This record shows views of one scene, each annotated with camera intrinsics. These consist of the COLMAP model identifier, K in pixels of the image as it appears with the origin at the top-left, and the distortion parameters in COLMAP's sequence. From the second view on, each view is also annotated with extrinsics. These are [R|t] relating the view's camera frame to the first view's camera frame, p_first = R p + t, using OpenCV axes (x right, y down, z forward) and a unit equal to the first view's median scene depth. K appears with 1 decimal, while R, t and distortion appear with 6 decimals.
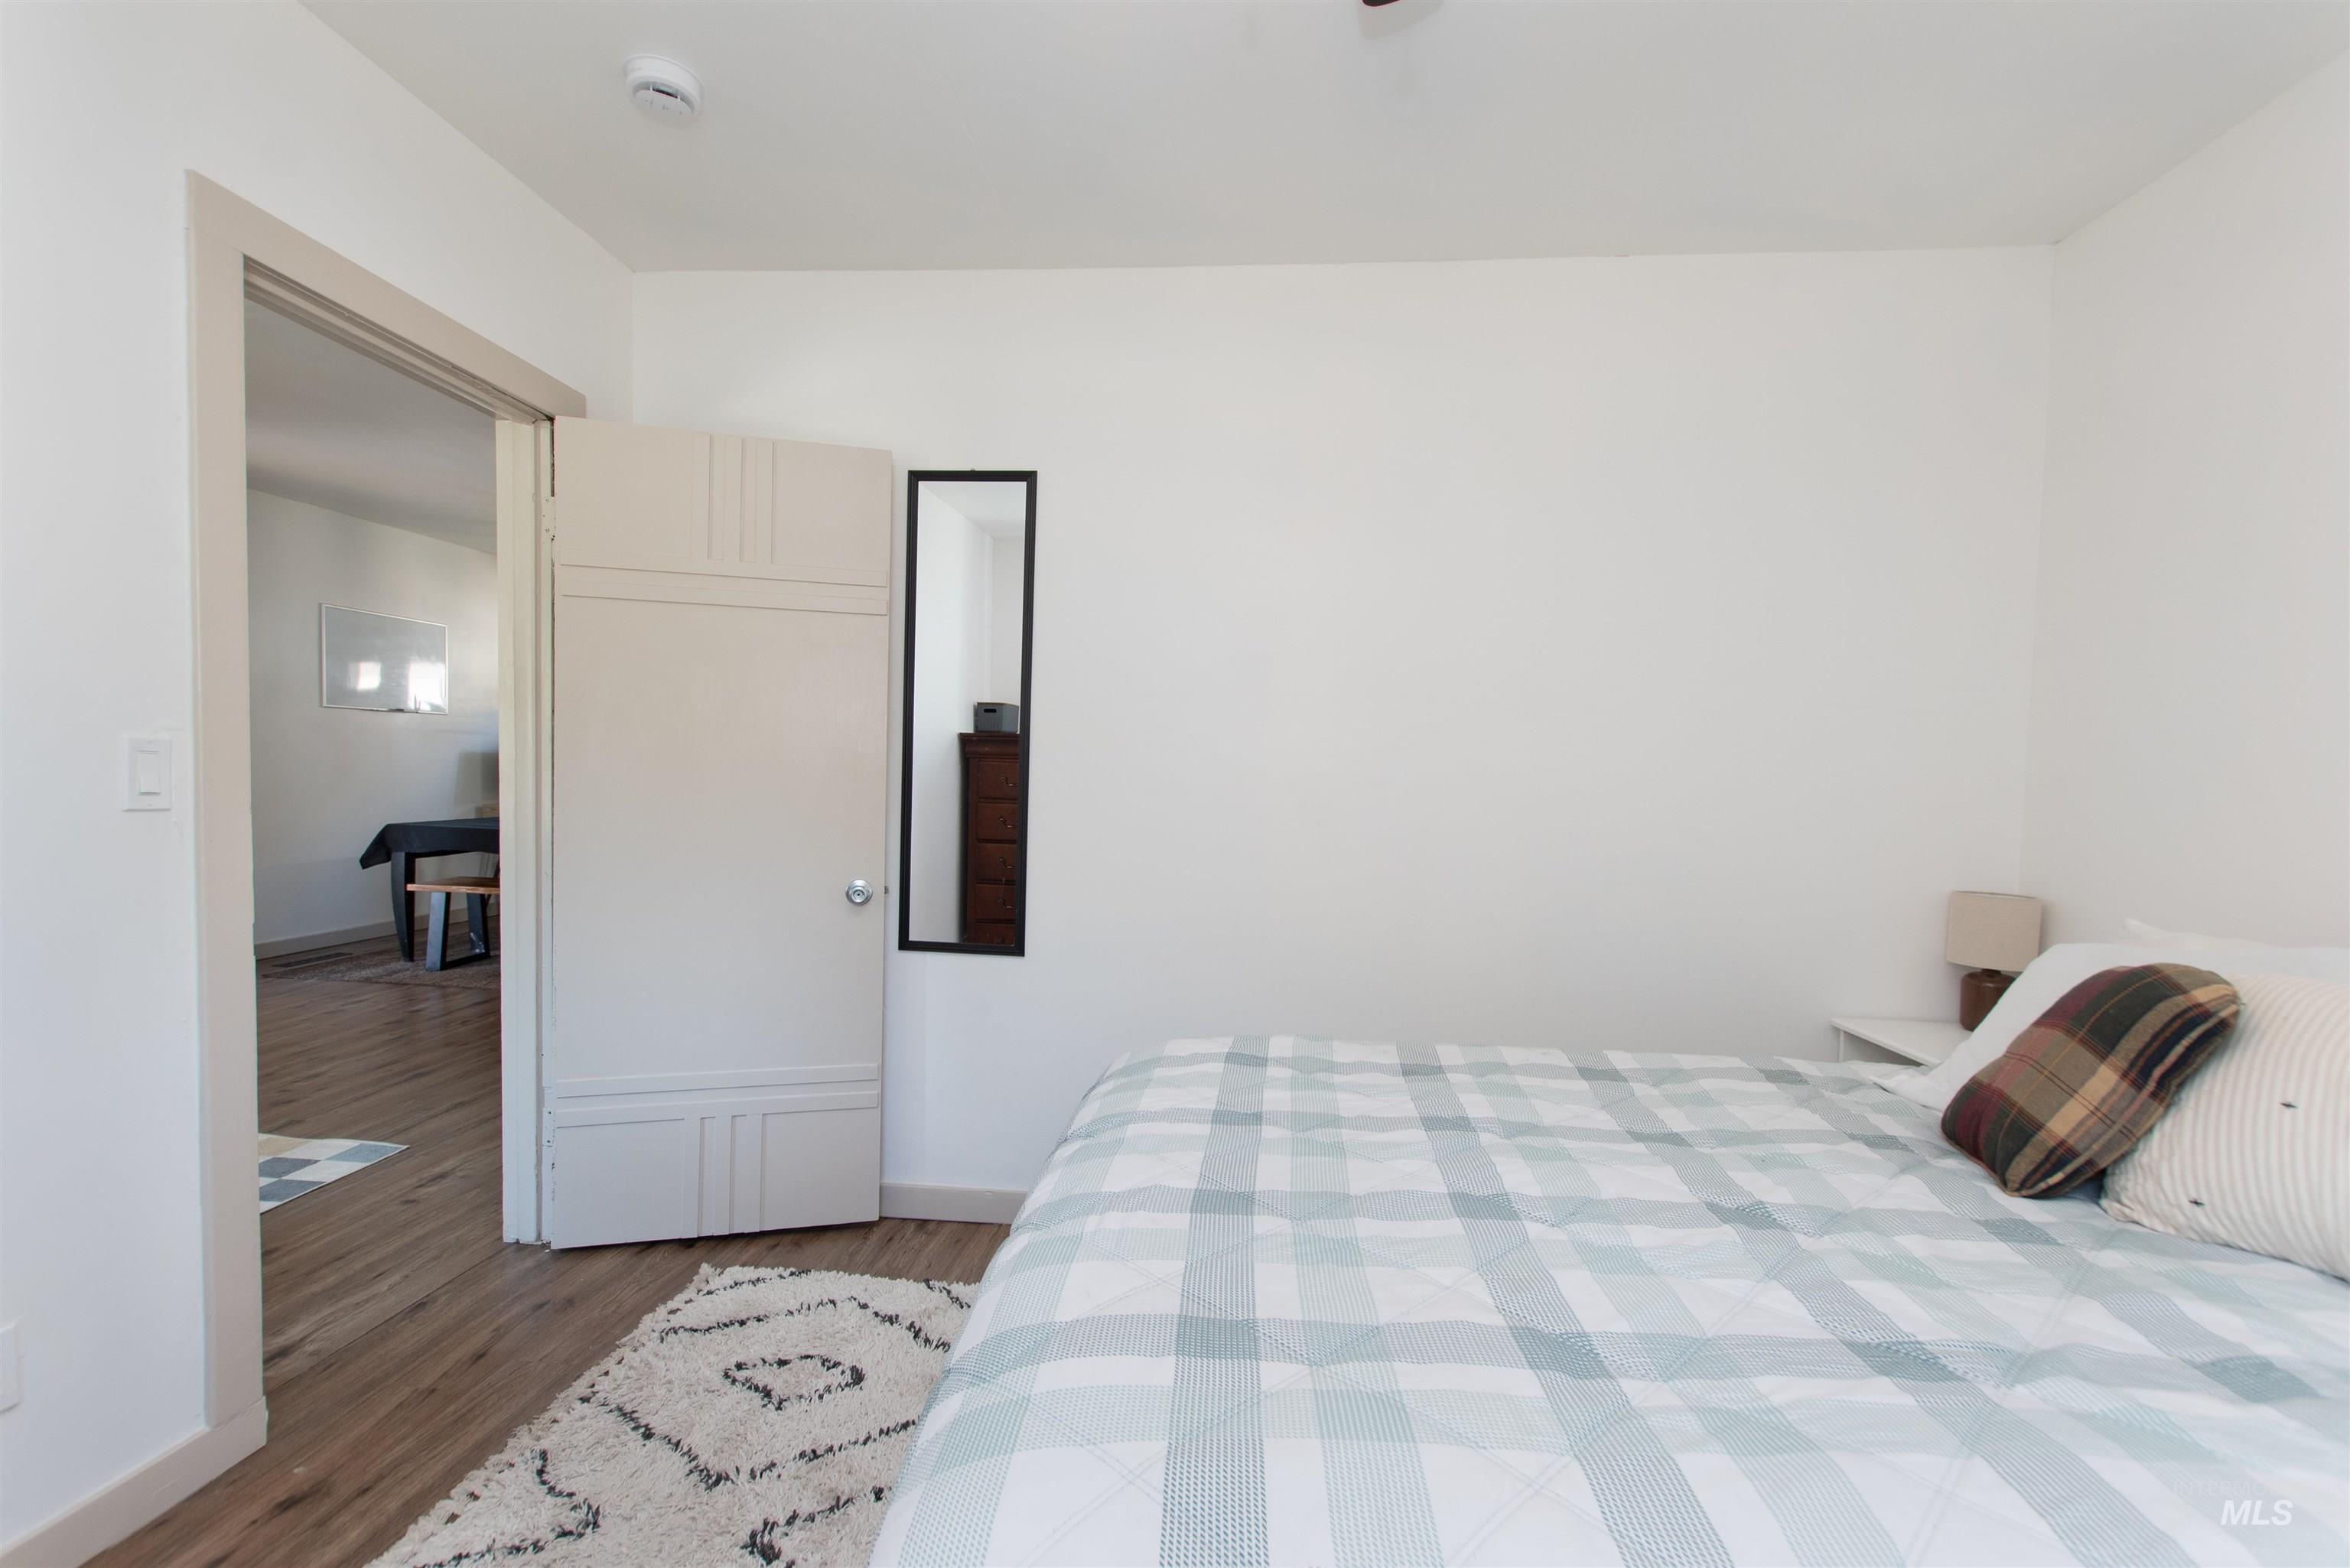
lens RADIAL K [[1053.3, 0, 1180.1], [0, 1053.3, 817.4], [0, 0, 1]] dist [0.009007, -0.004231]
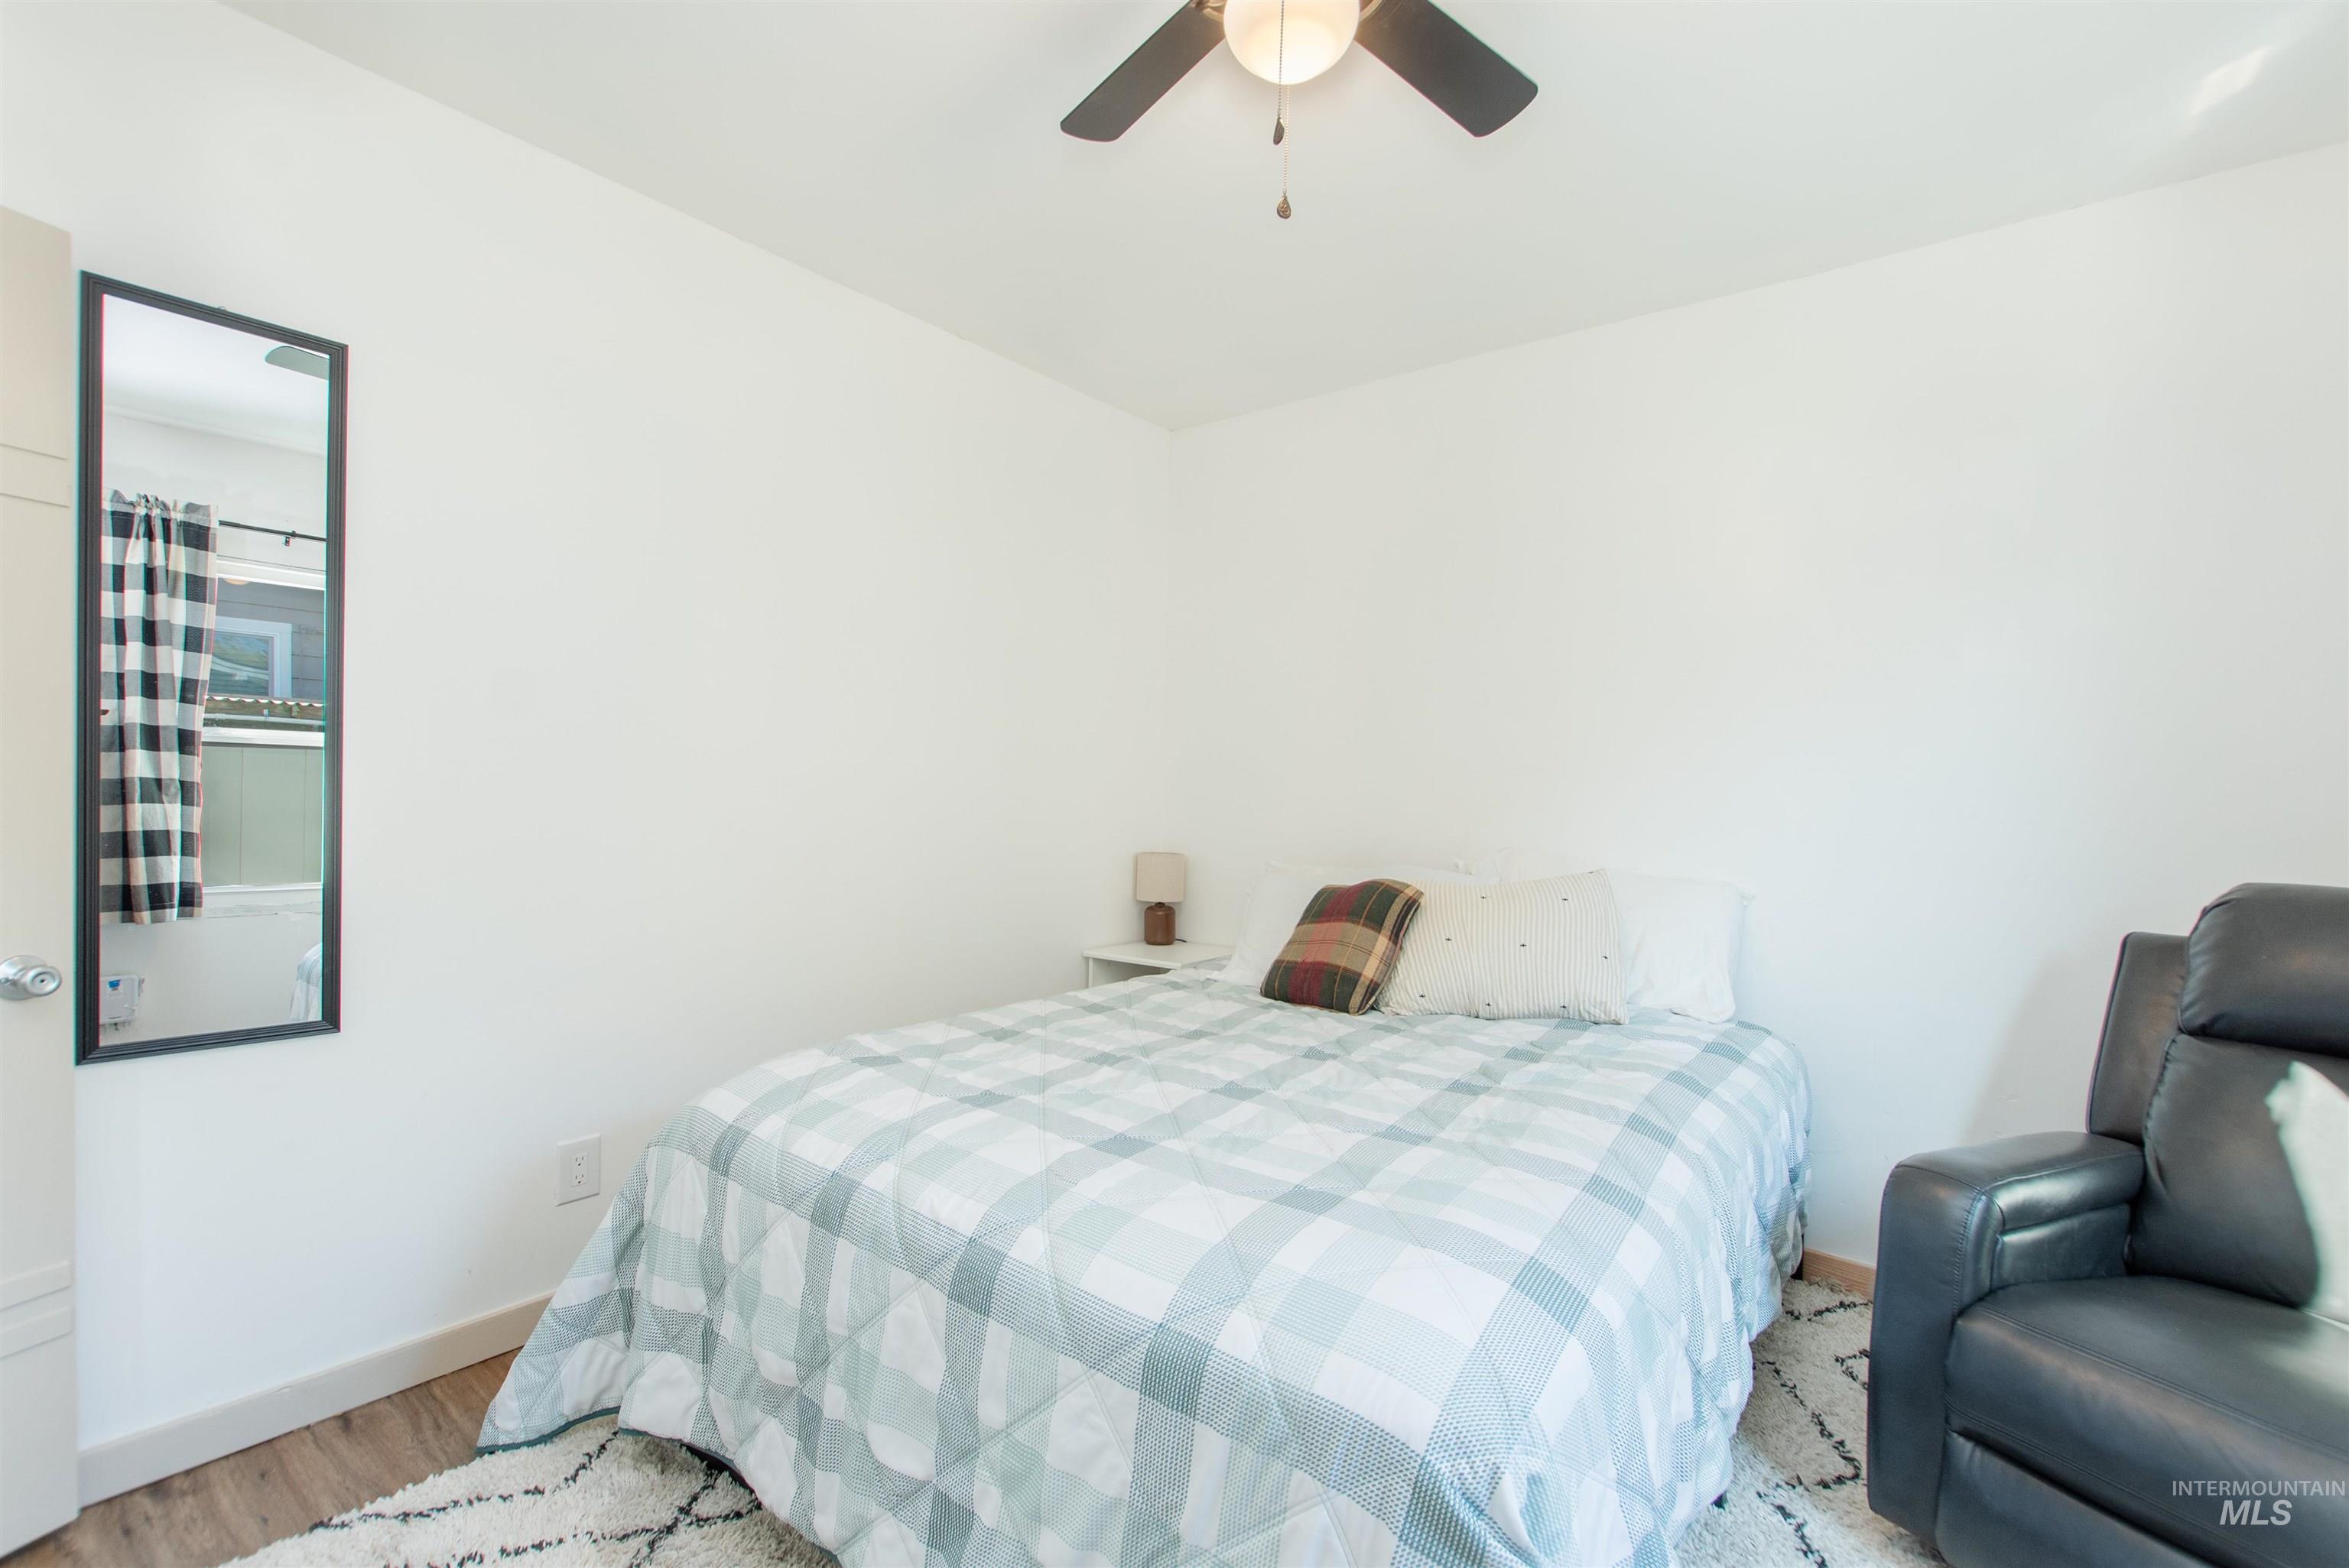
lens RADIAL K [[1052.8, 0, 1179.6], [0, 1052.8, 817.4], [0, 0, 1]] dist [0.009007, -0.004231]
pose [[0.540598, -0.036647, 0.840482, -0.736299], [0.025156, 0.999308, 0.027392, -0.028528], [-0.840905, 0.006335, 0.541146, 0.245525]]
